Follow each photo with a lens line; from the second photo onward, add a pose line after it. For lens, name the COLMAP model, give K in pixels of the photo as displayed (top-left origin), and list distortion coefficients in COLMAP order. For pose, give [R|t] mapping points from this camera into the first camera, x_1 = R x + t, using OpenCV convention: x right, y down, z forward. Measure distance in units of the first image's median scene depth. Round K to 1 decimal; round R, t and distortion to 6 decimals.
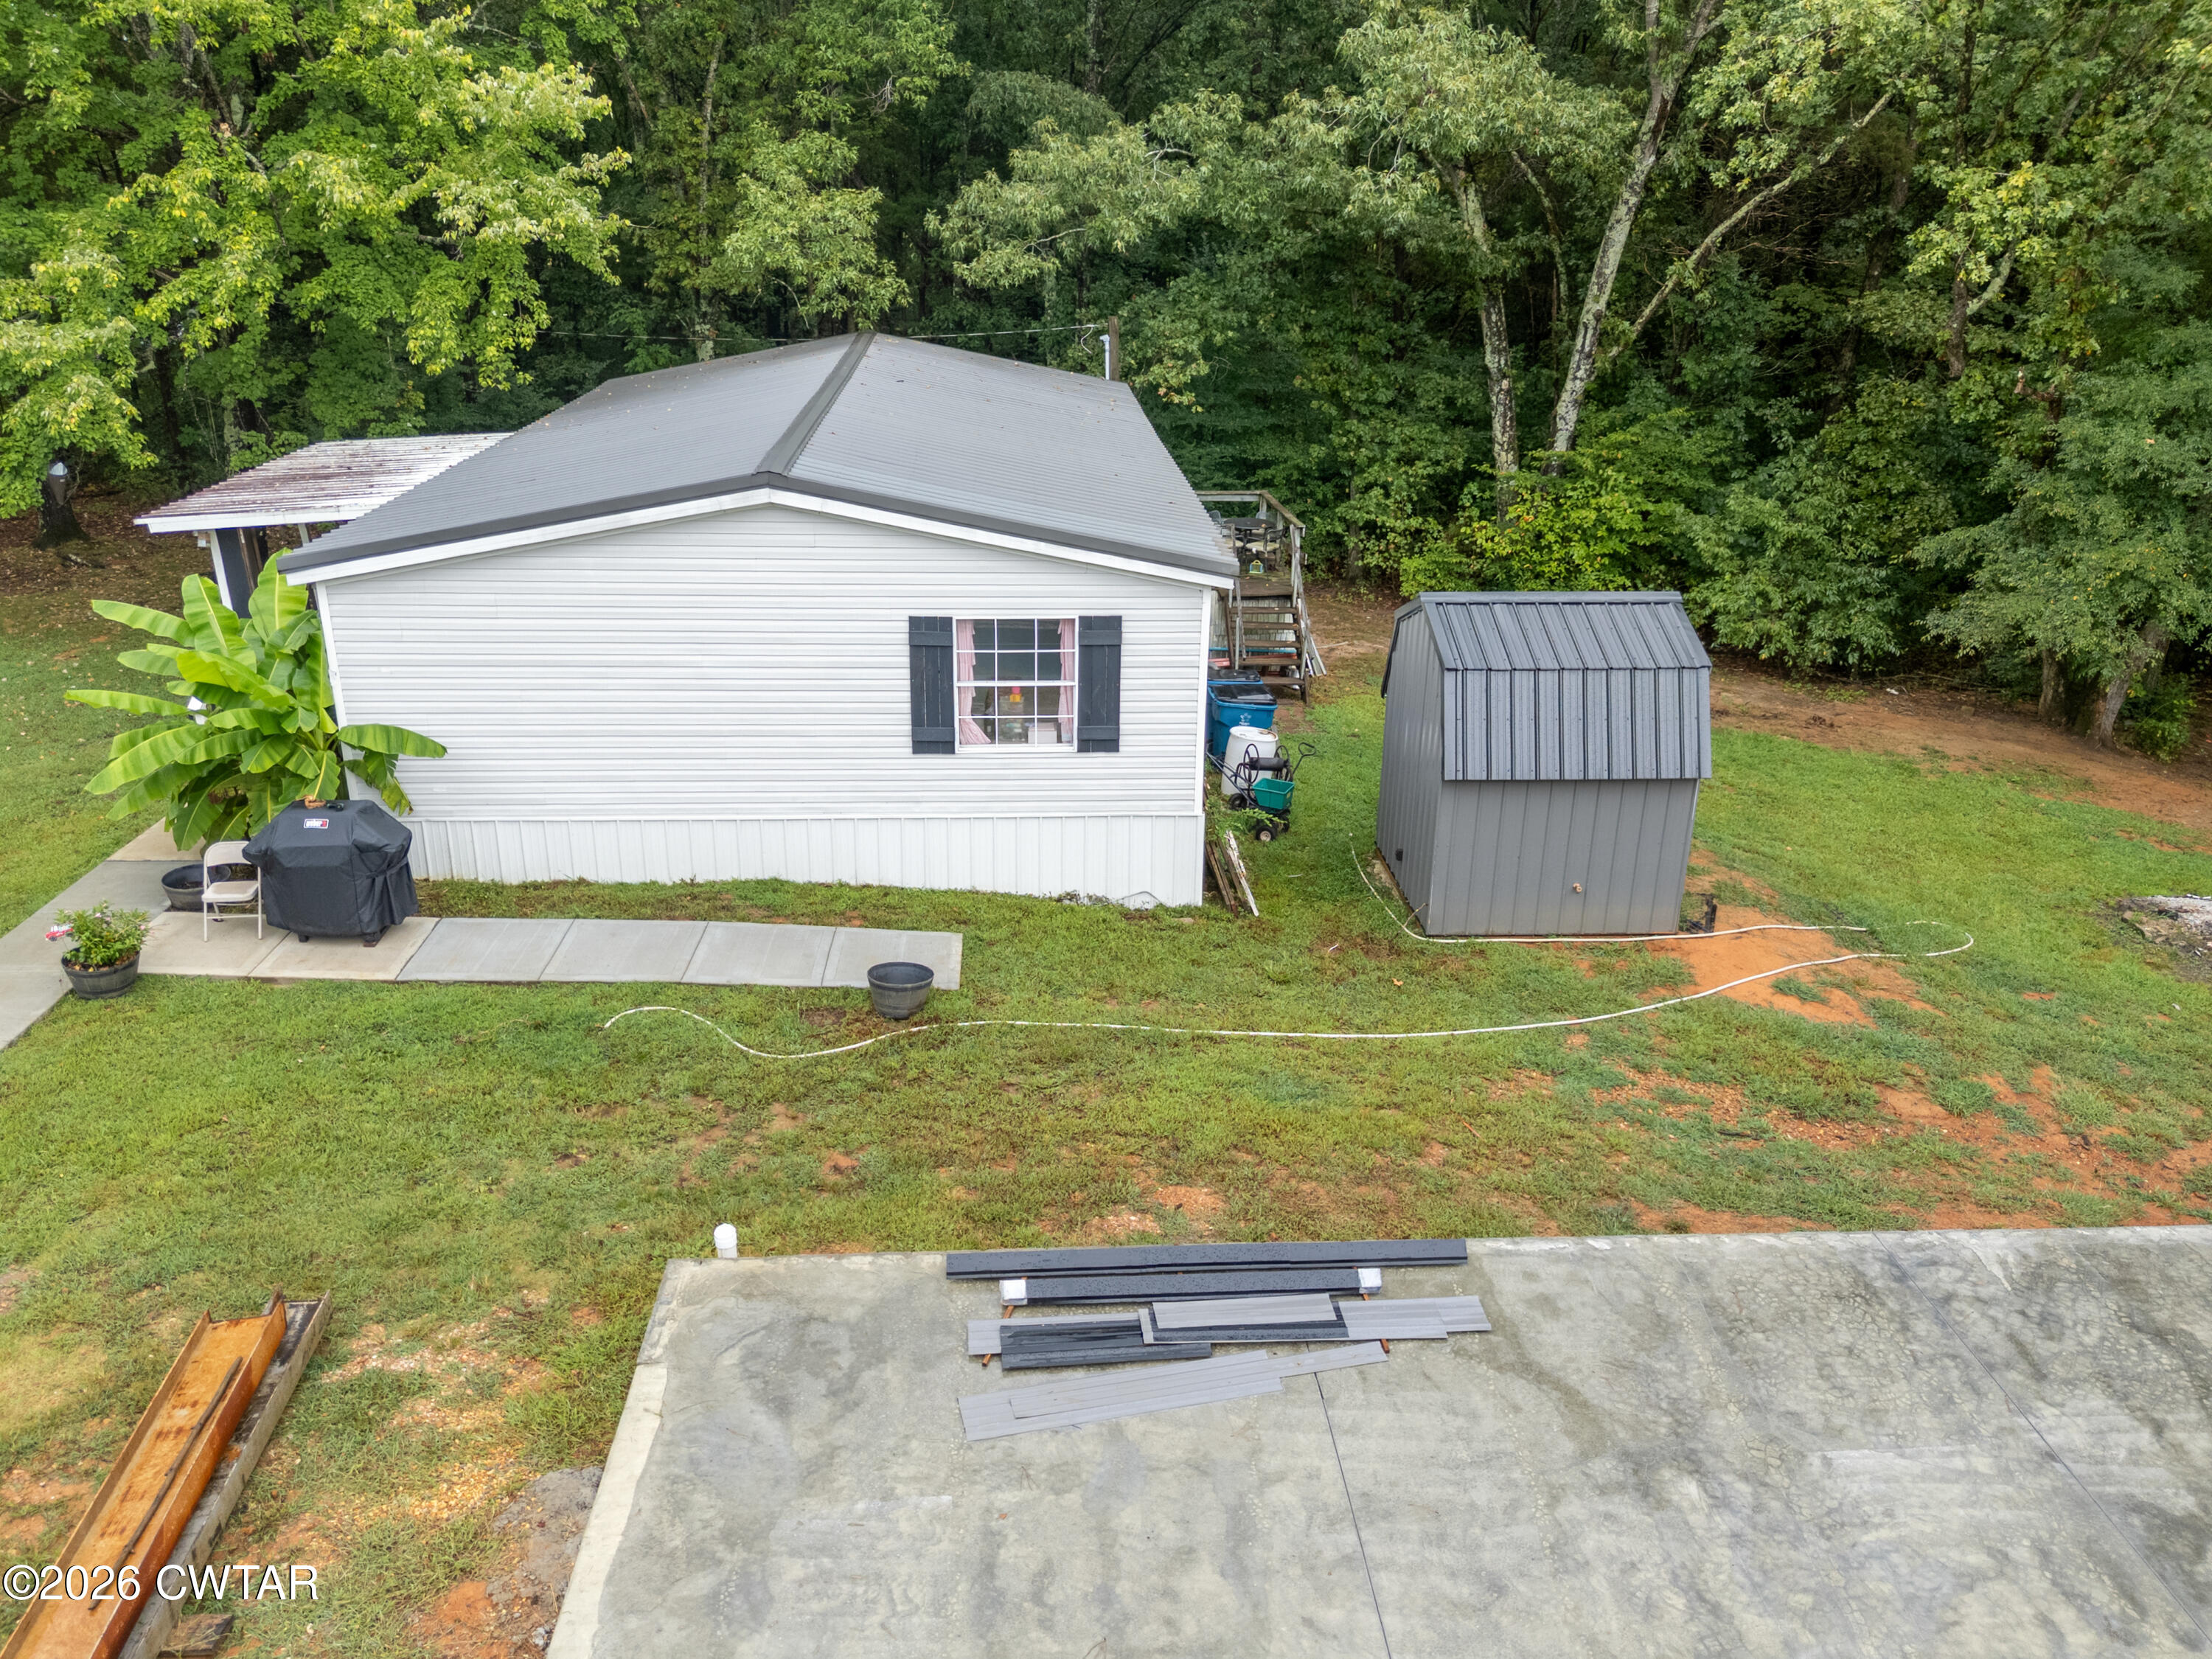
lens RADIAL K [[1611.6, 0, 1106.0], [0, 1611.6, 829.5], [0, 0, 1]] dist [0.006033, -0.001142]
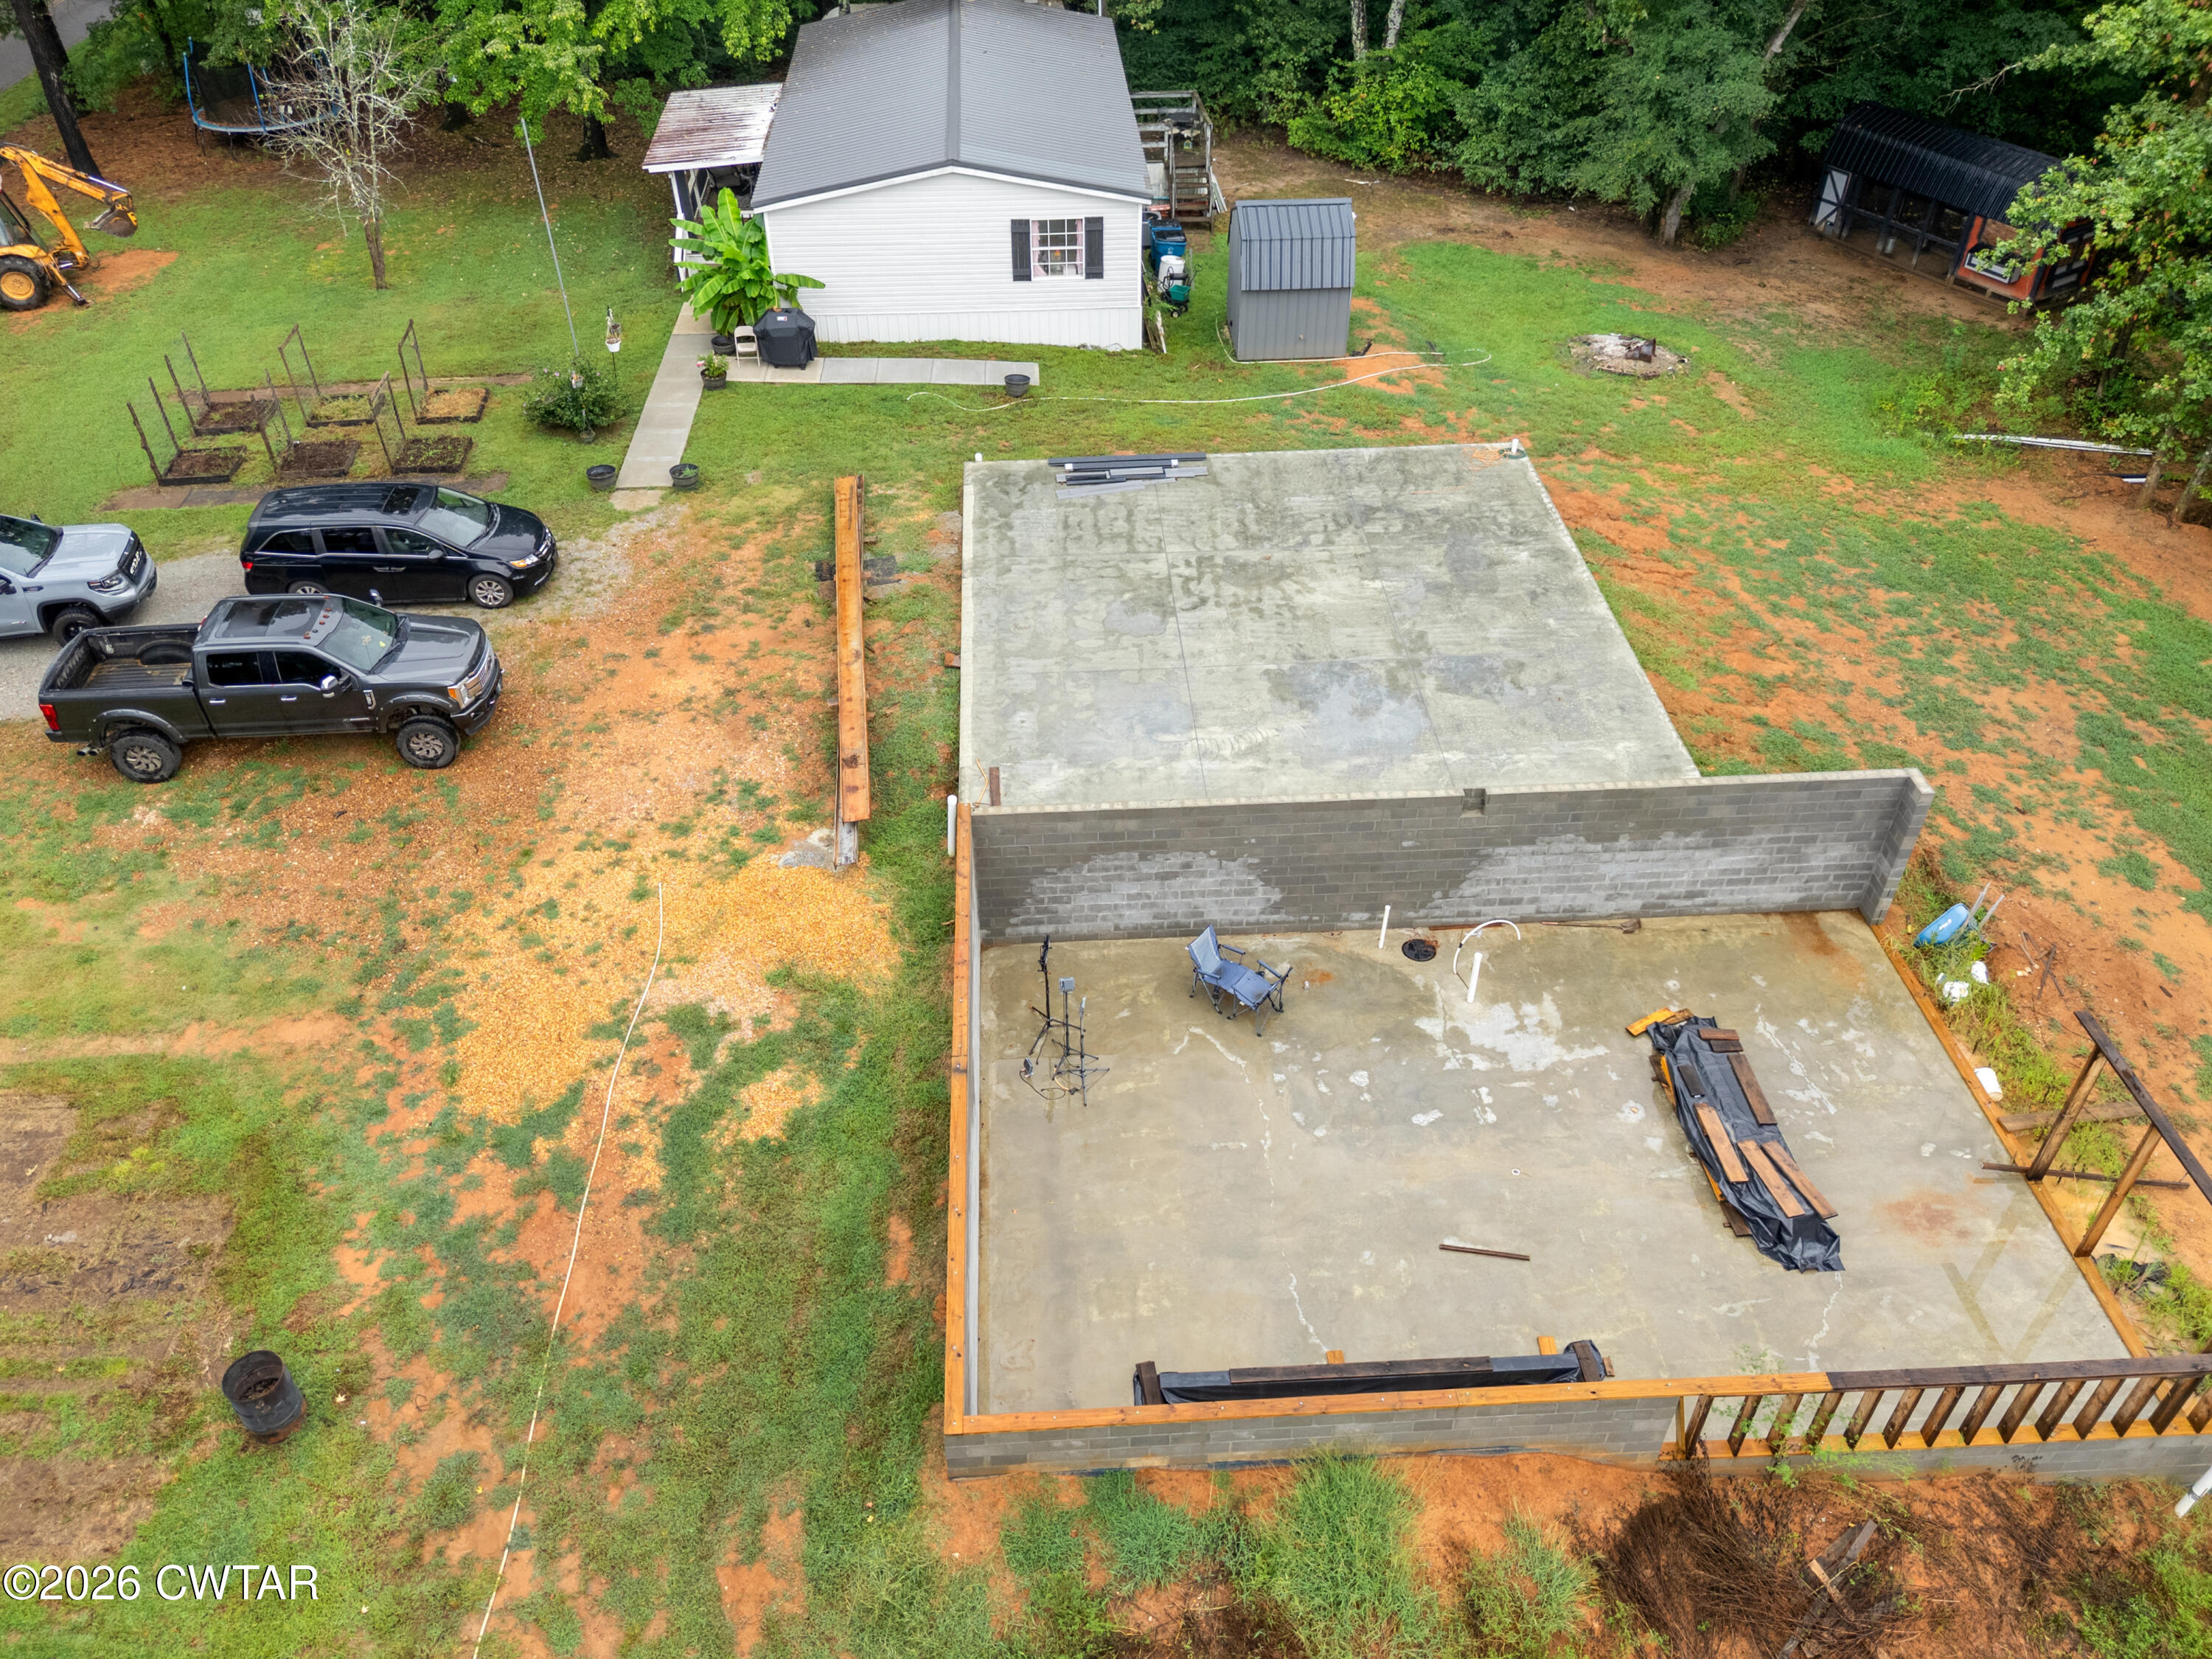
lens RADIAL K [[1588.8, 0, 1108.4], [0, 1588.8, 784.3], [0, 0, 1]] dist [0.122367, -0.172599]
pose [[0.999820, -0.013654, -0.013199, 0.035671], [0.016986, 0.953751, 0.300119, -0.048163], [0.008491, -0.300289, 0.953811, -1.397411]]
